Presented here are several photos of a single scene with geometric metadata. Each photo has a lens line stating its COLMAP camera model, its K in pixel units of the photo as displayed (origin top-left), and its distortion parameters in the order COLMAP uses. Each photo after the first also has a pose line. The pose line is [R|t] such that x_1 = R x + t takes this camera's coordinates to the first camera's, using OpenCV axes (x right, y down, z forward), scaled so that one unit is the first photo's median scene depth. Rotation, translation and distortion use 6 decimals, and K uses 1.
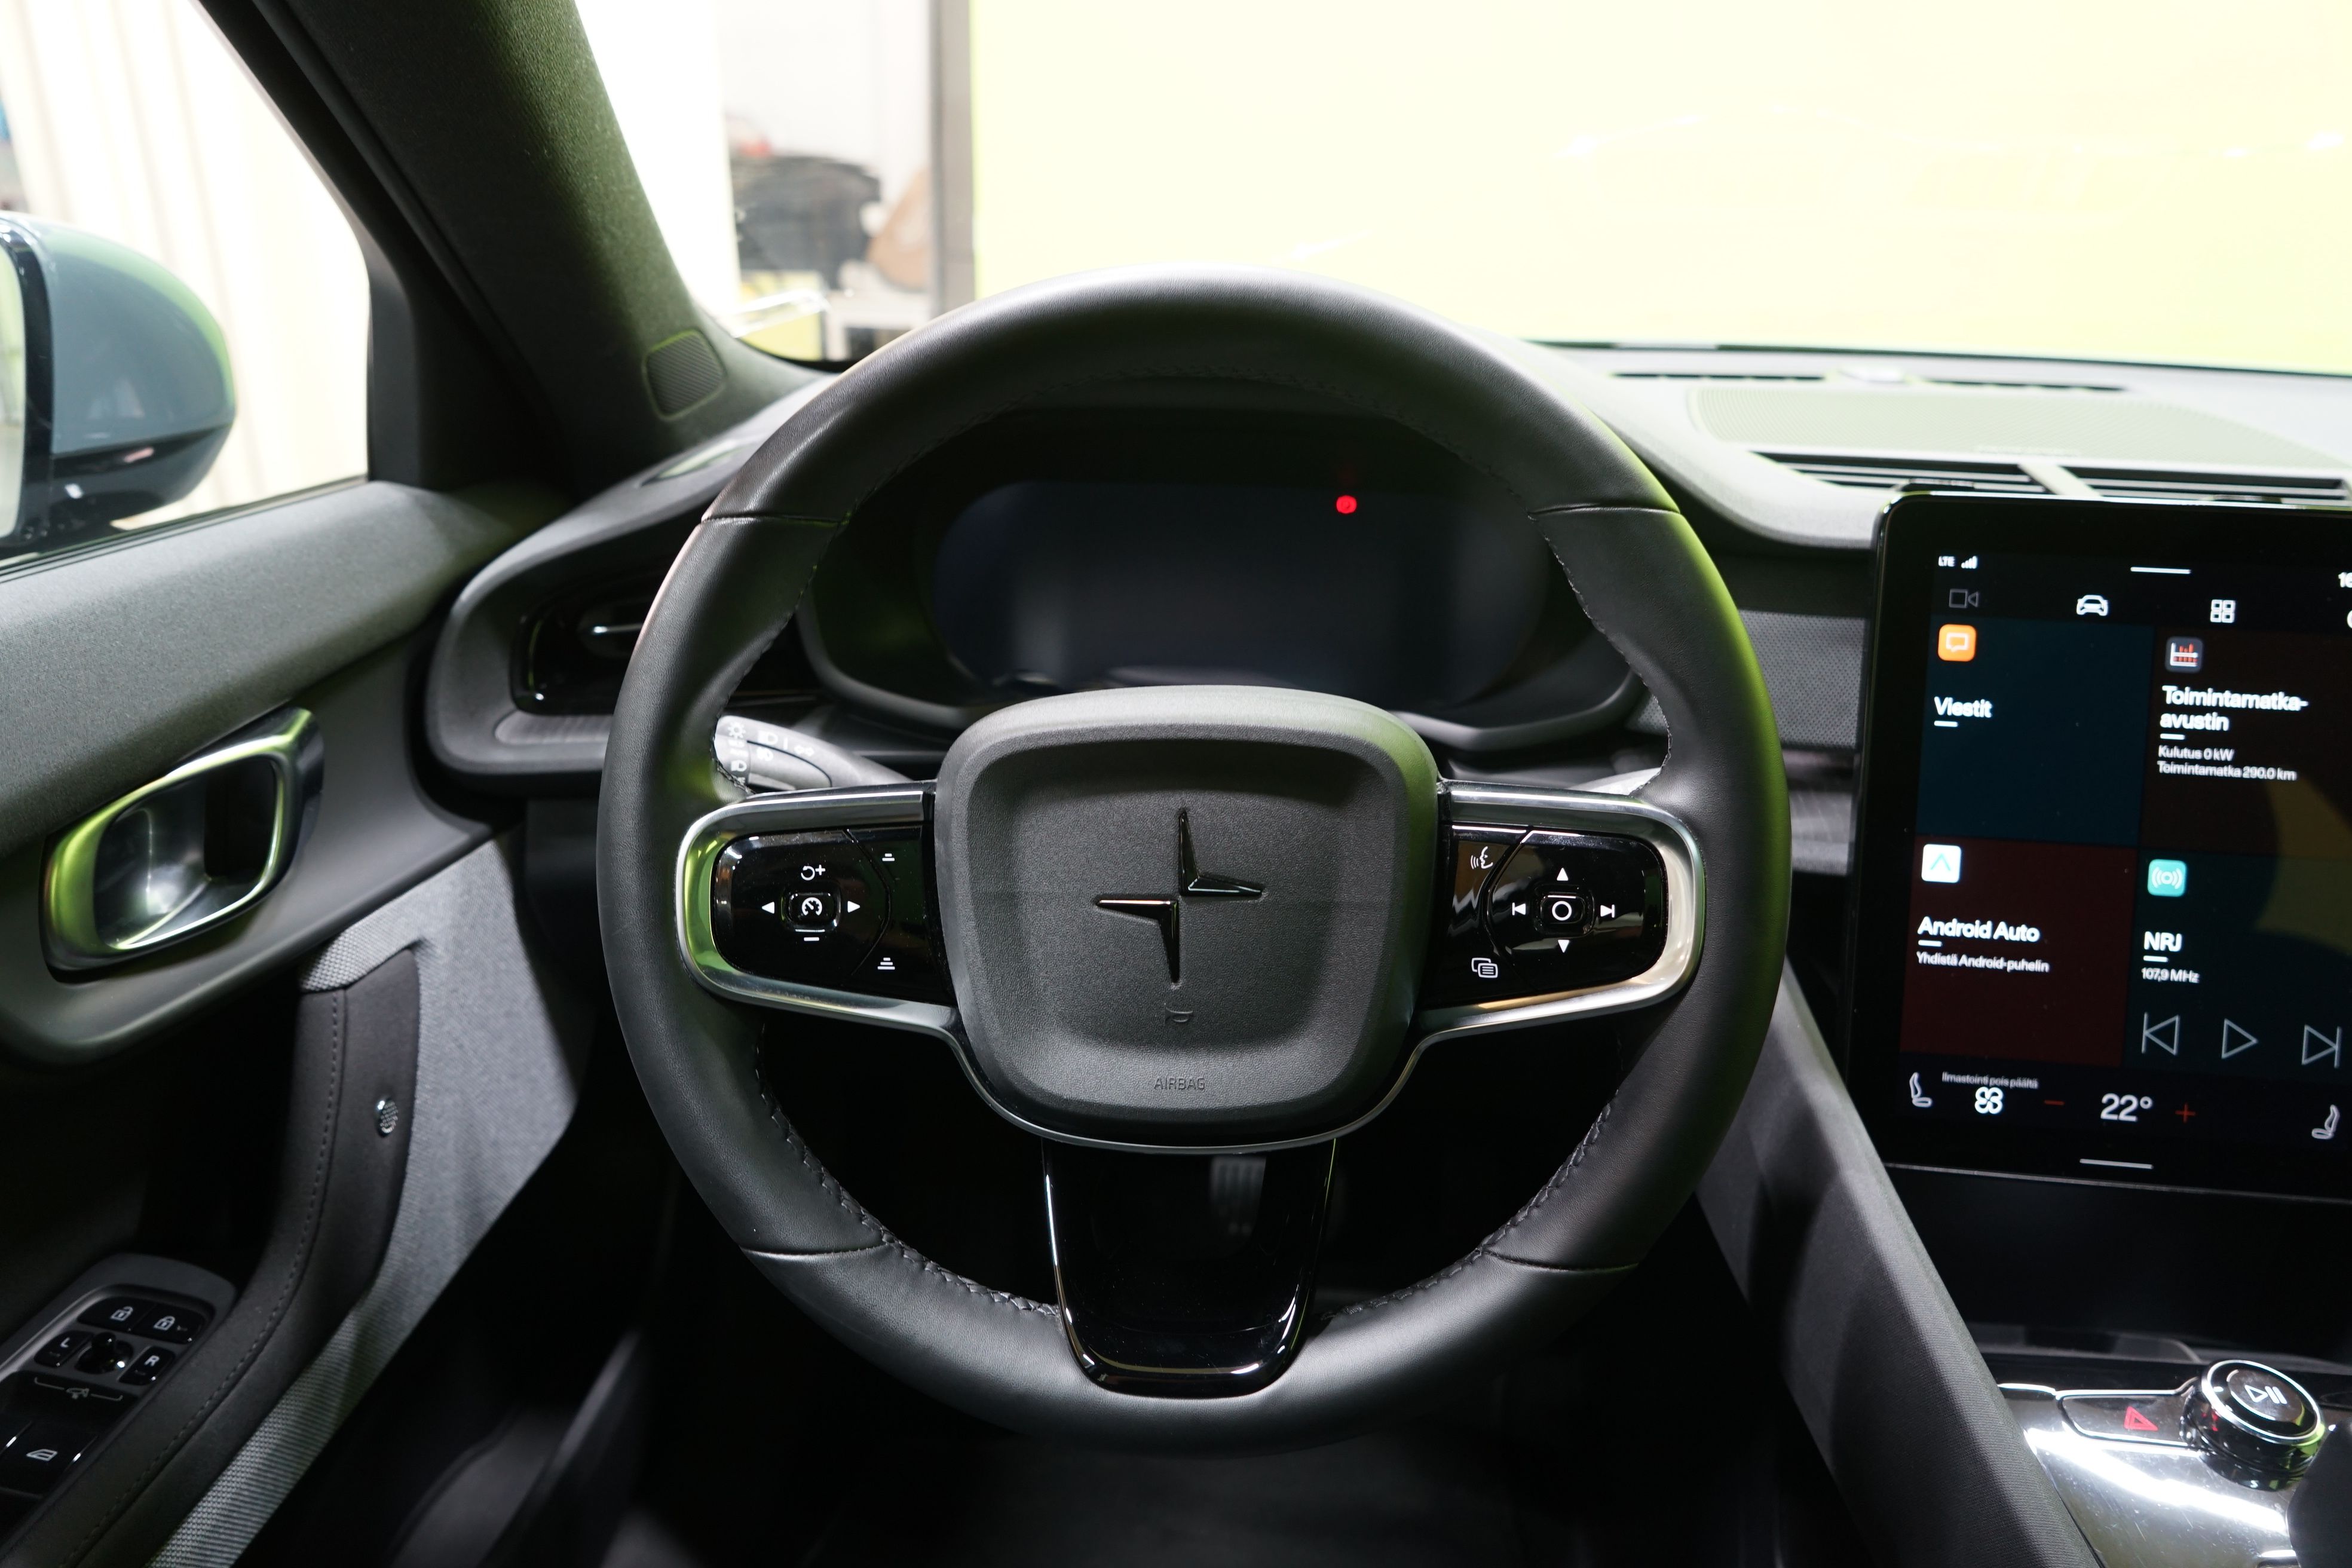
lens RADIAL K [[1608.9, 0, 1163.3], [0, 1608.9, 780.5], [0, 0, 1]] dist [-0.008755, 0.003578]
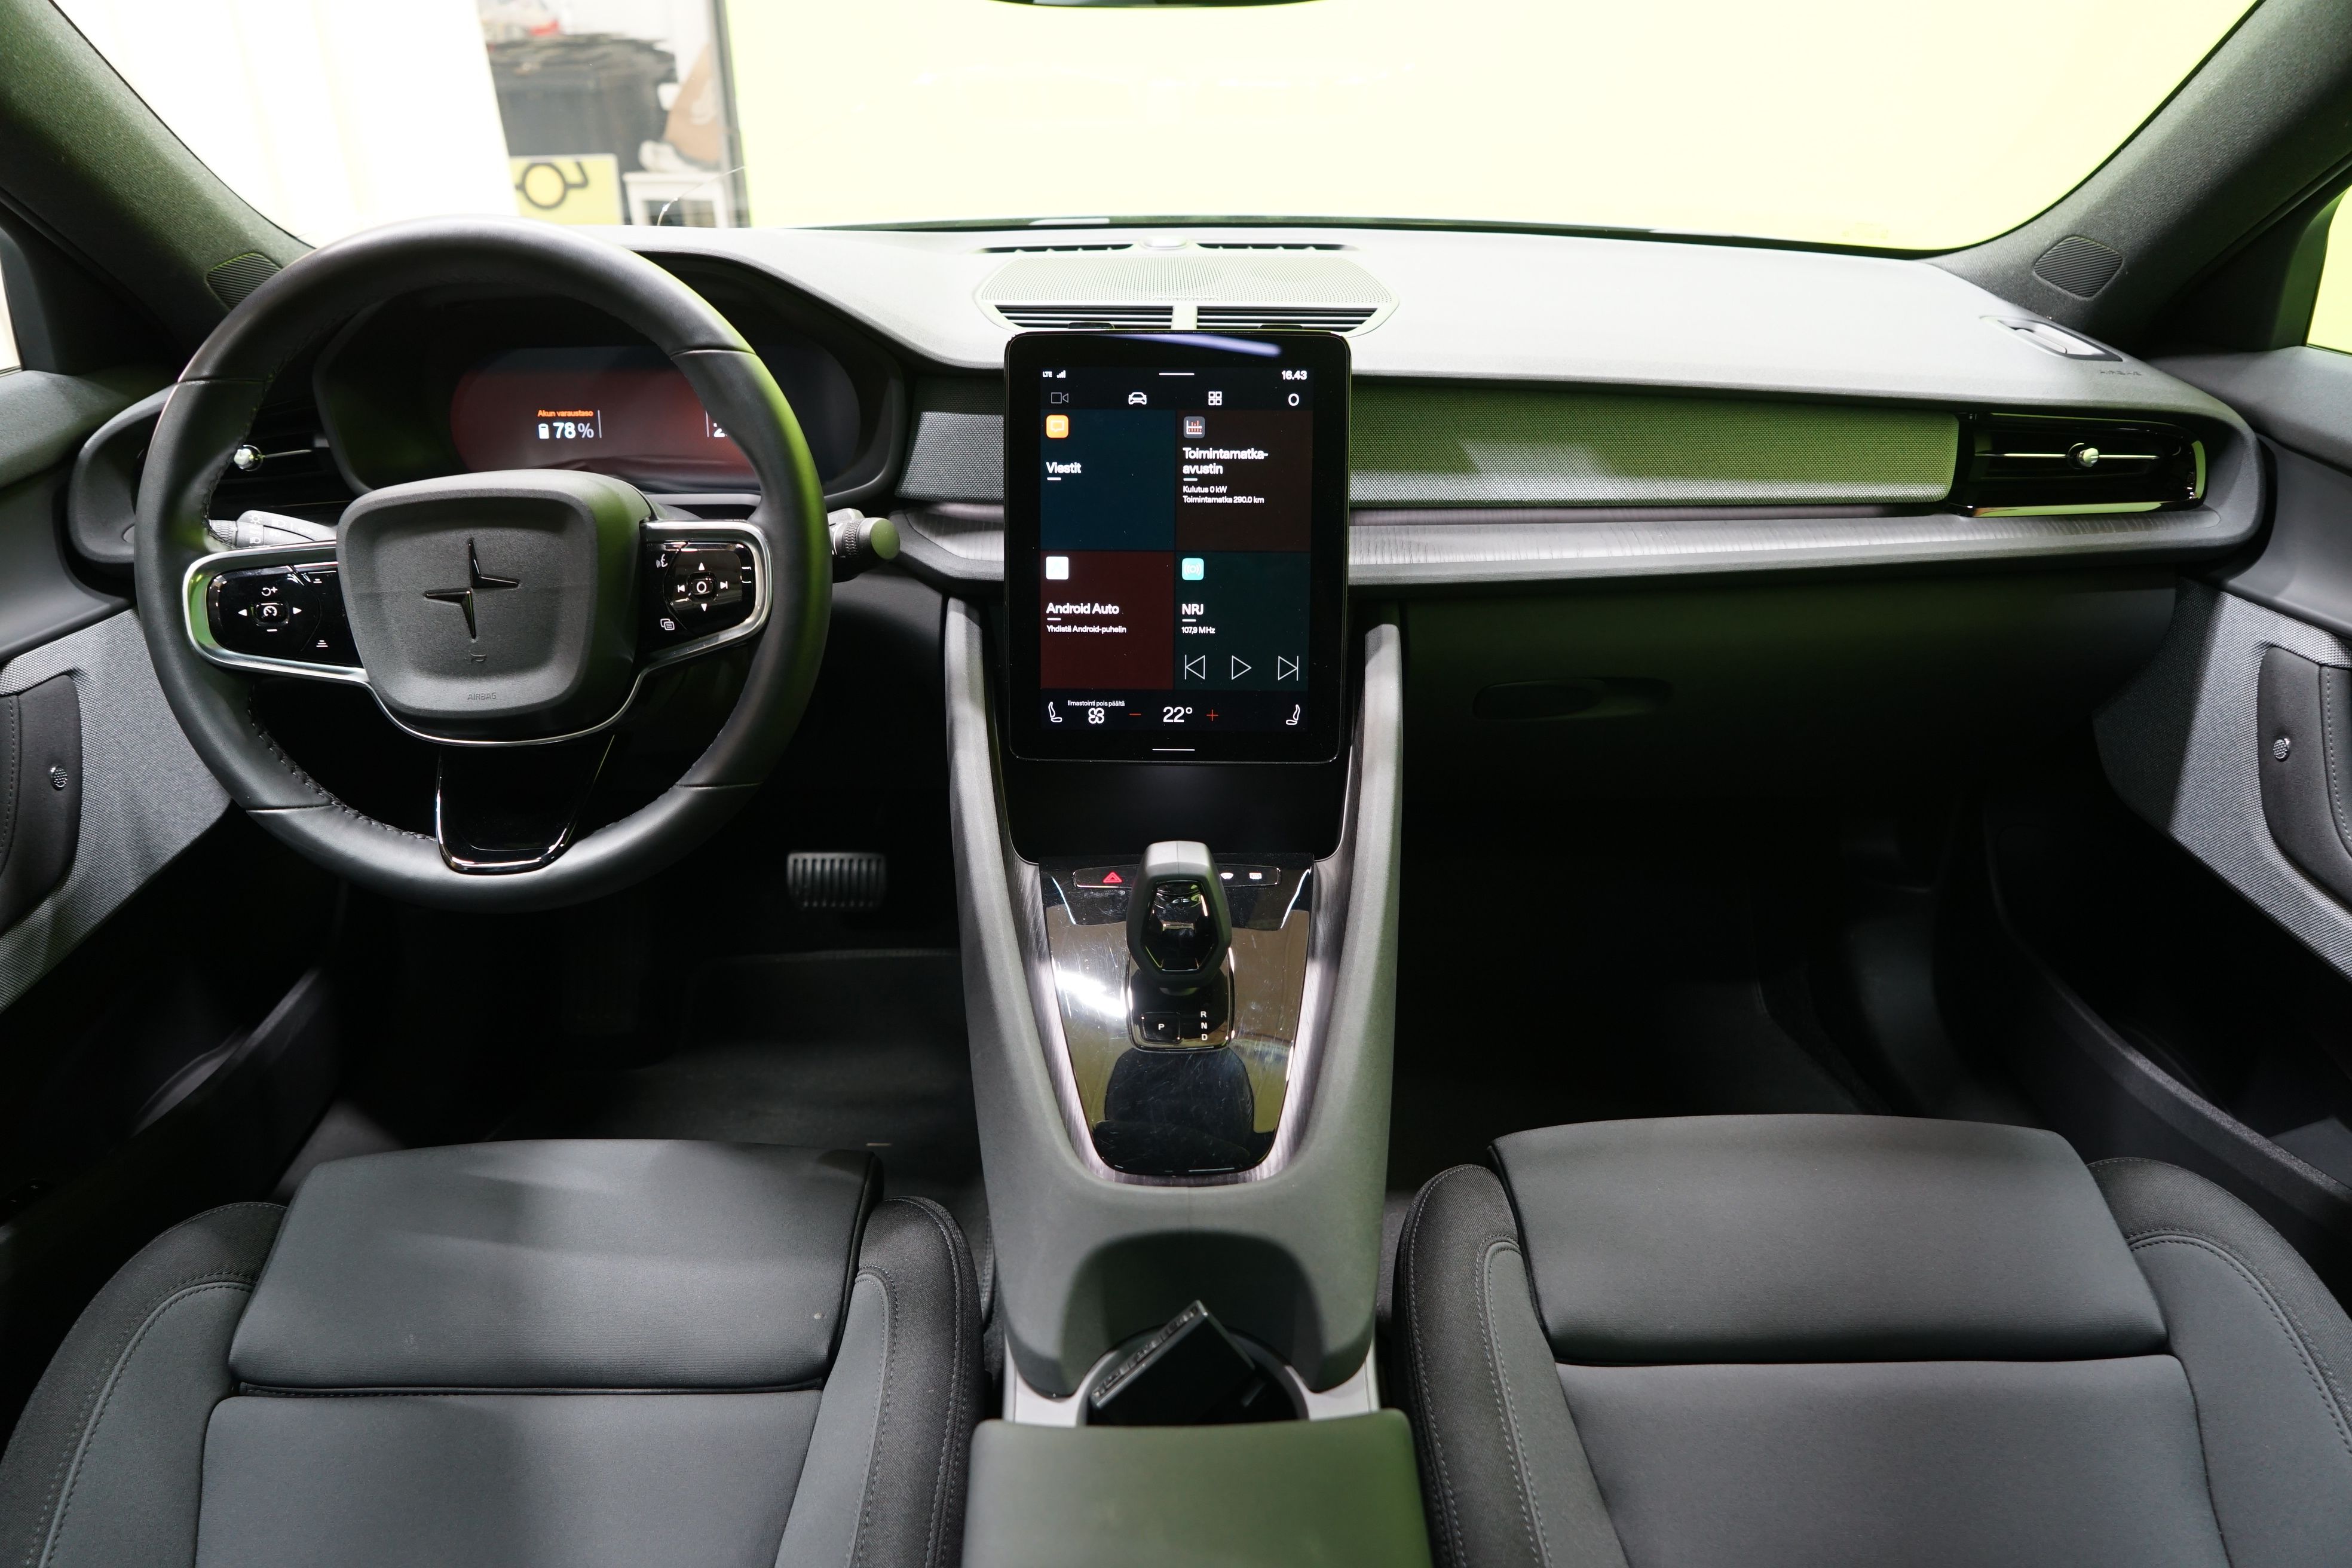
lens RADIAL K [[1608.9, 0, 1189.0], [0, 1608.9, 782.0], [0, 0, 1]] dist [-0.008755, 0.003578]
pose [[0.997033, -0.058930, 0.049526, 0.530082], [0.054420, 0.994637, 0.087948, 0.130626], [-0.054443, -0.084992, 0.994893, -0.612795]]
